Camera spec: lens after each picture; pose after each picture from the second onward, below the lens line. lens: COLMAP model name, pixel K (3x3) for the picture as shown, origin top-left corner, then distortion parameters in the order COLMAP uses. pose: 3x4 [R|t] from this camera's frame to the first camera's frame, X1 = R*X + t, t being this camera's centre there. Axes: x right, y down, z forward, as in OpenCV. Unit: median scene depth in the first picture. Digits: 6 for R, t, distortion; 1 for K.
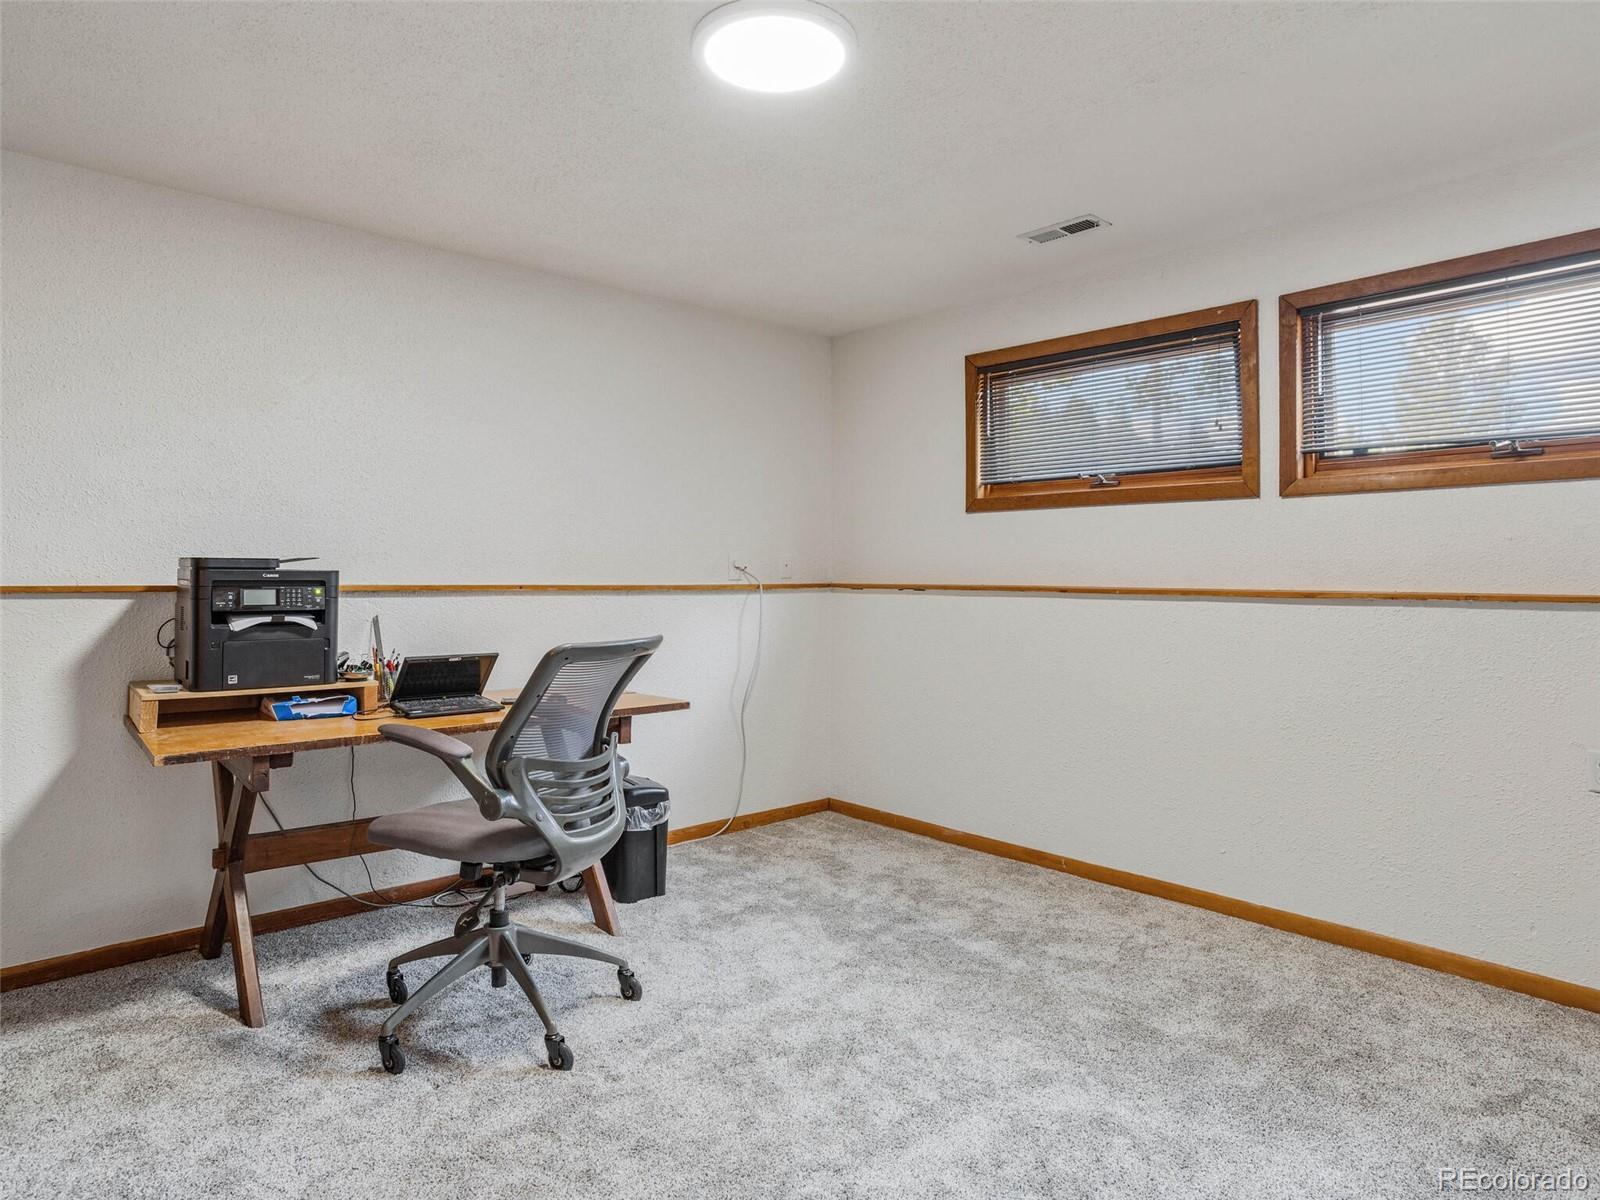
lens RADIAL K [[933.1, 0, 804.3], [0, 933.1, 562.6], [0, 0, 1]] dist [-0.056182, 0.031754]
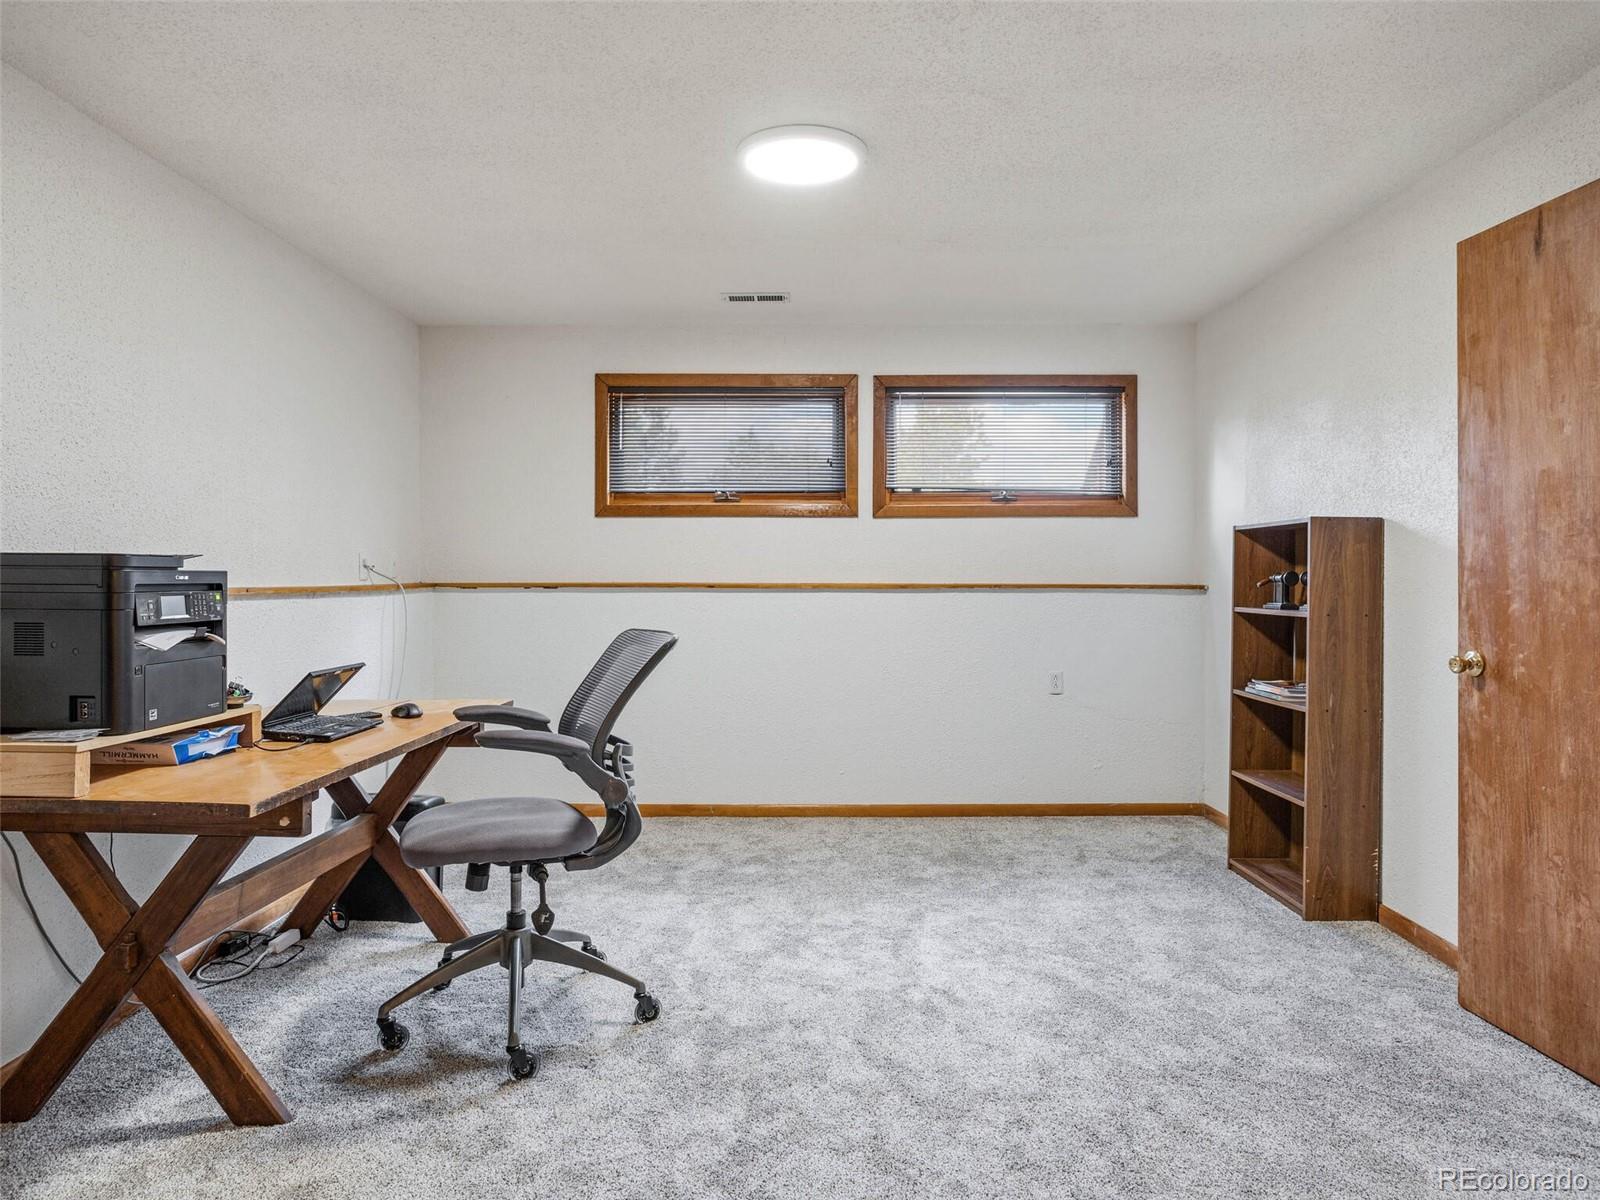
lens RADIAL K [[958.4, 0, 801.9], [0, 958.4, 595.5], [0, 0, 1]] dist [-0.058036, 0.038757]
pose [[0.687660, -0.019919, 0.725760, -0.683013], [-0.005481, 0.999453, 0.032624, 0.000819], [-0.726012, -0.026412, 0.687175, 0.066403]]
